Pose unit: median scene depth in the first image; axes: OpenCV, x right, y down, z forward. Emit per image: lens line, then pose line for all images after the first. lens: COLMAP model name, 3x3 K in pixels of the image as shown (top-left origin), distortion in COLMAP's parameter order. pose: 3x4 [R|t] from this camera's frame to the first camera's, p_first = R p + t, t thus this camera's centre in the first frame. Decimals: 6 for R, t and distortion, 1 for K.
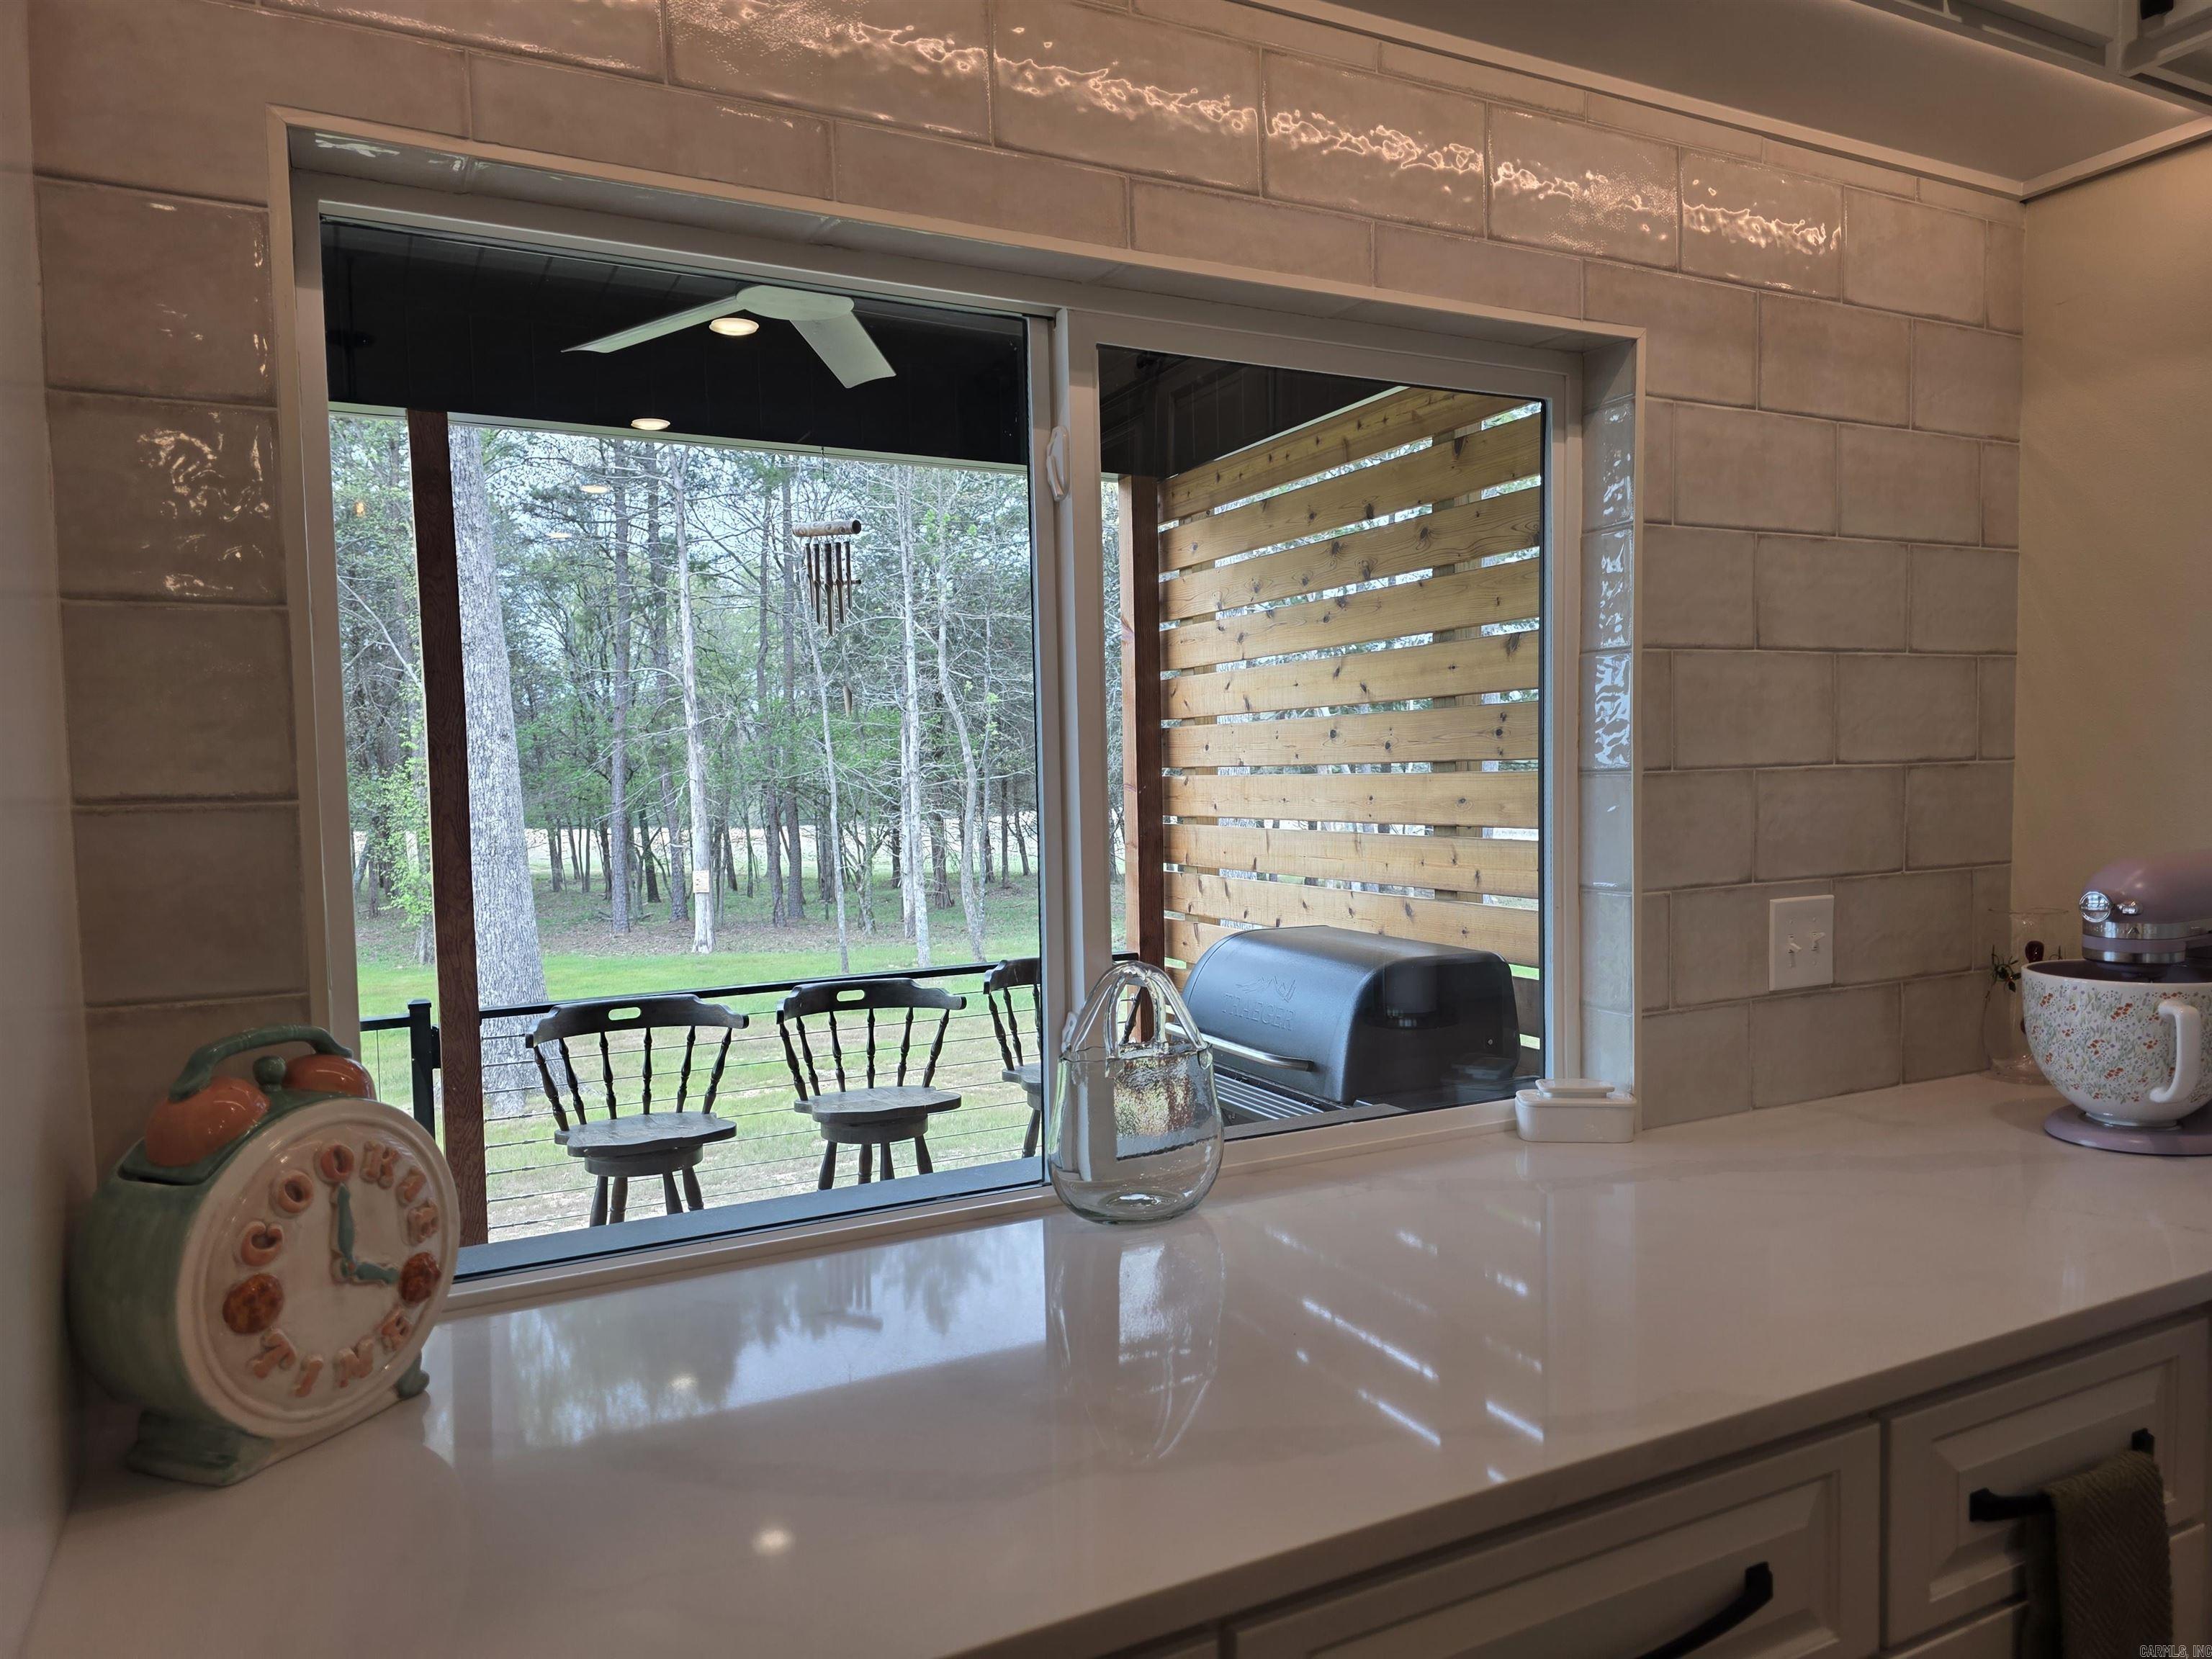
lens RADIAL K [[1481.4, 0, 1136.2], [0, 1481.4, 862.2], [0, 0, 1]] dist [0.049820, -0.048794]
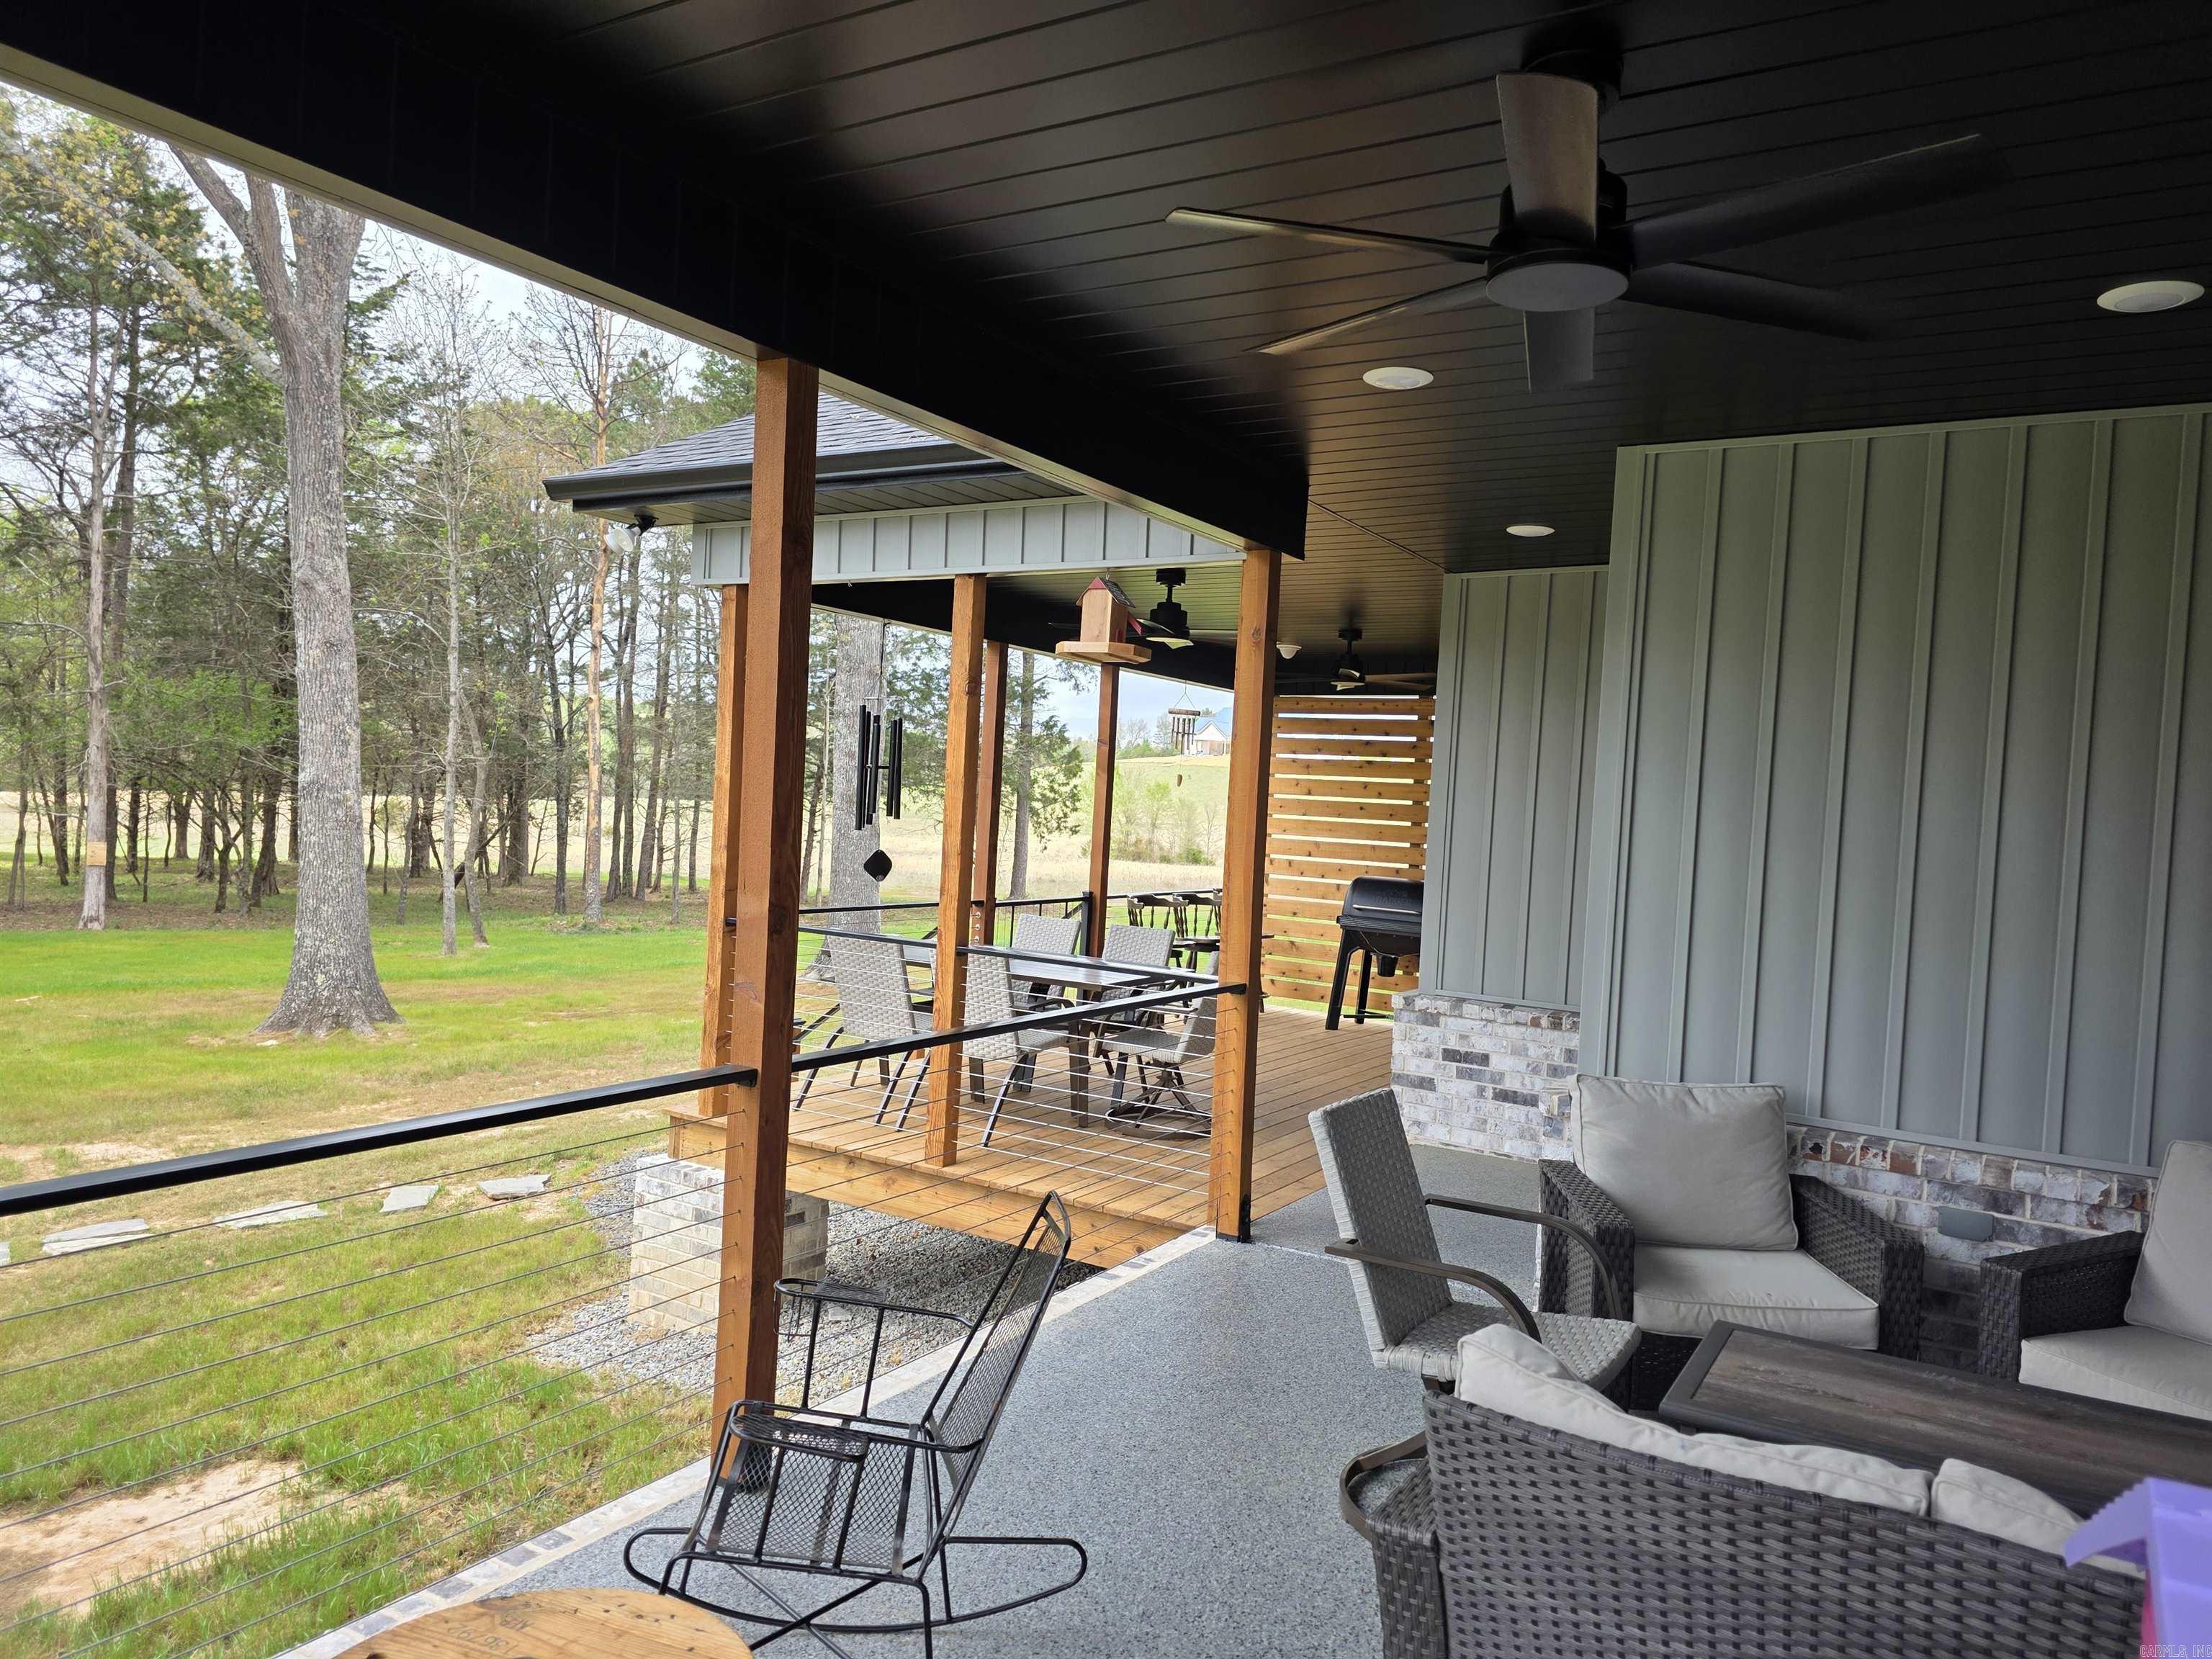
lens RADIAL K [[1494.7, 0, 1123.0], [0, 1494.7, 860.8], [0, 0, 1]] dist [0.071063, -0.067384]
pose [[0.856699, 0.044938, 0.513856, -3.599717], [-0.039817, 0.998987, -0.020982, 0.190214], [-0.514278, -0.002485, 0.857620, -2.534153]]
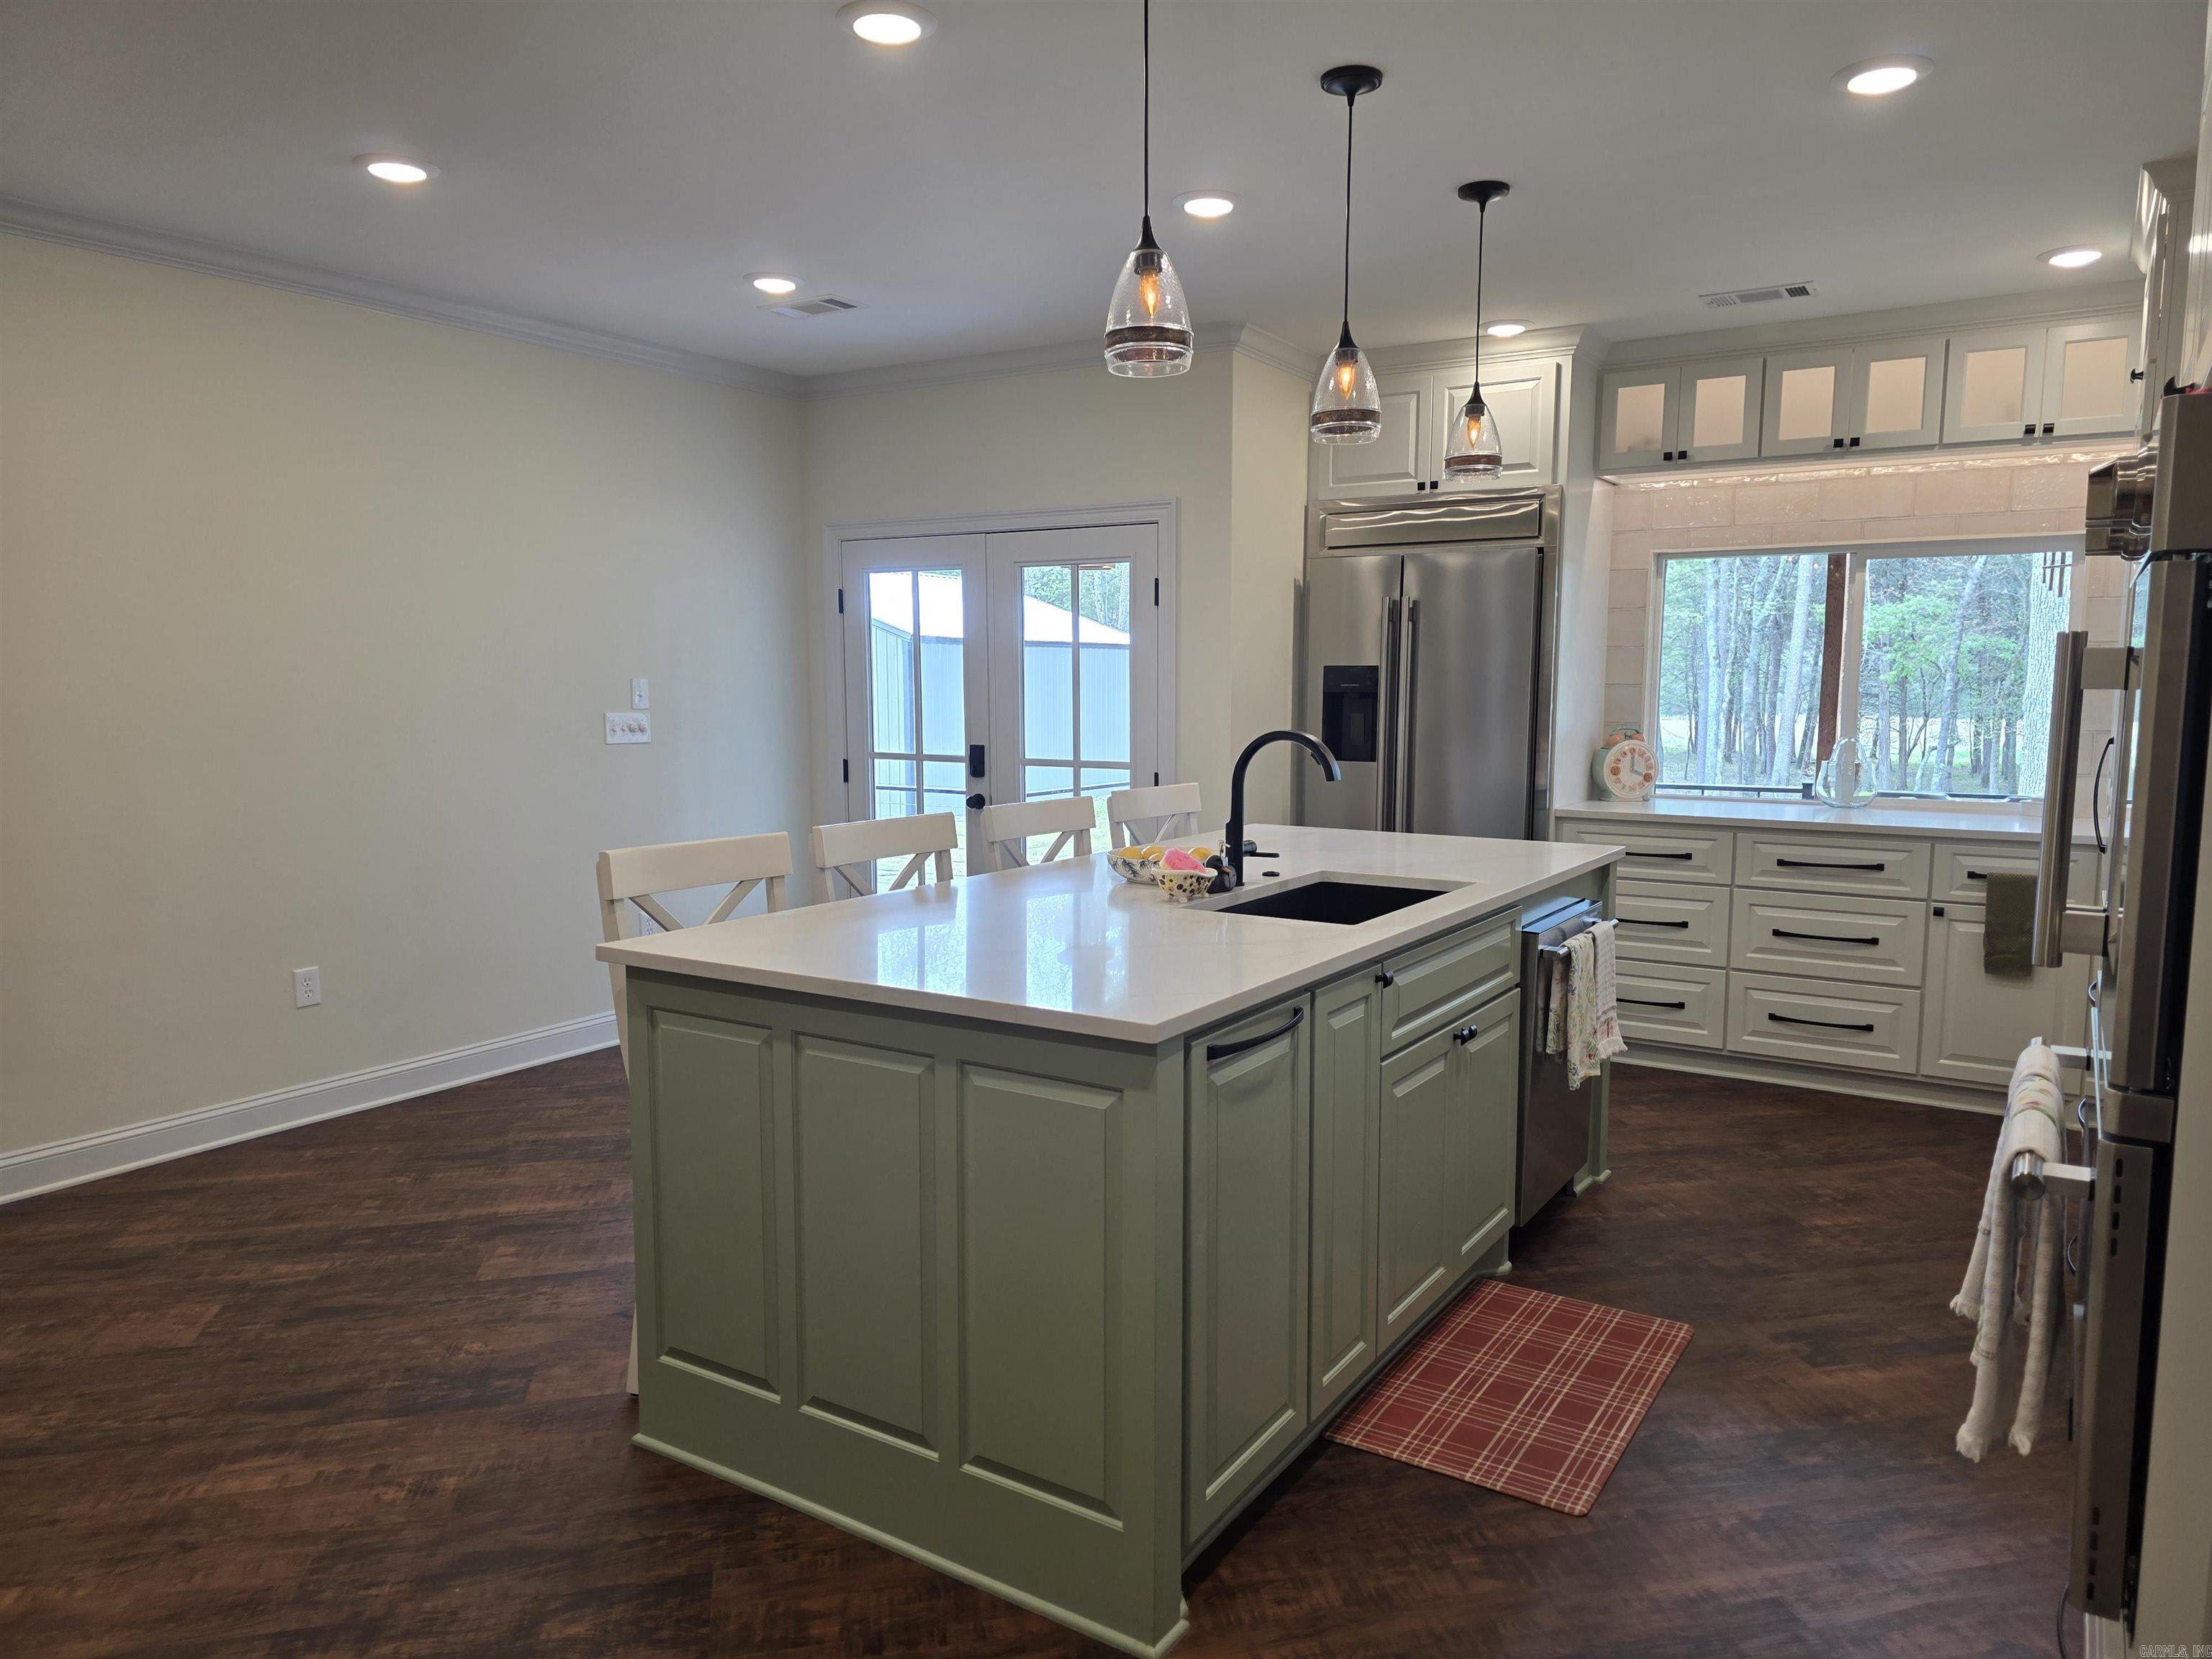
lens RADIAL K [[1481.4, 0, 1136.2], [0, 1481.4, 862.2], [0, 0, 1]] dist [0.049820, -0.048794]
pose [[0.501428, 0.130659, -0.855276, 1.861686], [-0.066468, 0.991427, 0.112489, 0.062908], [0.862642, 0.000443, 0.505814, -1.897944]]
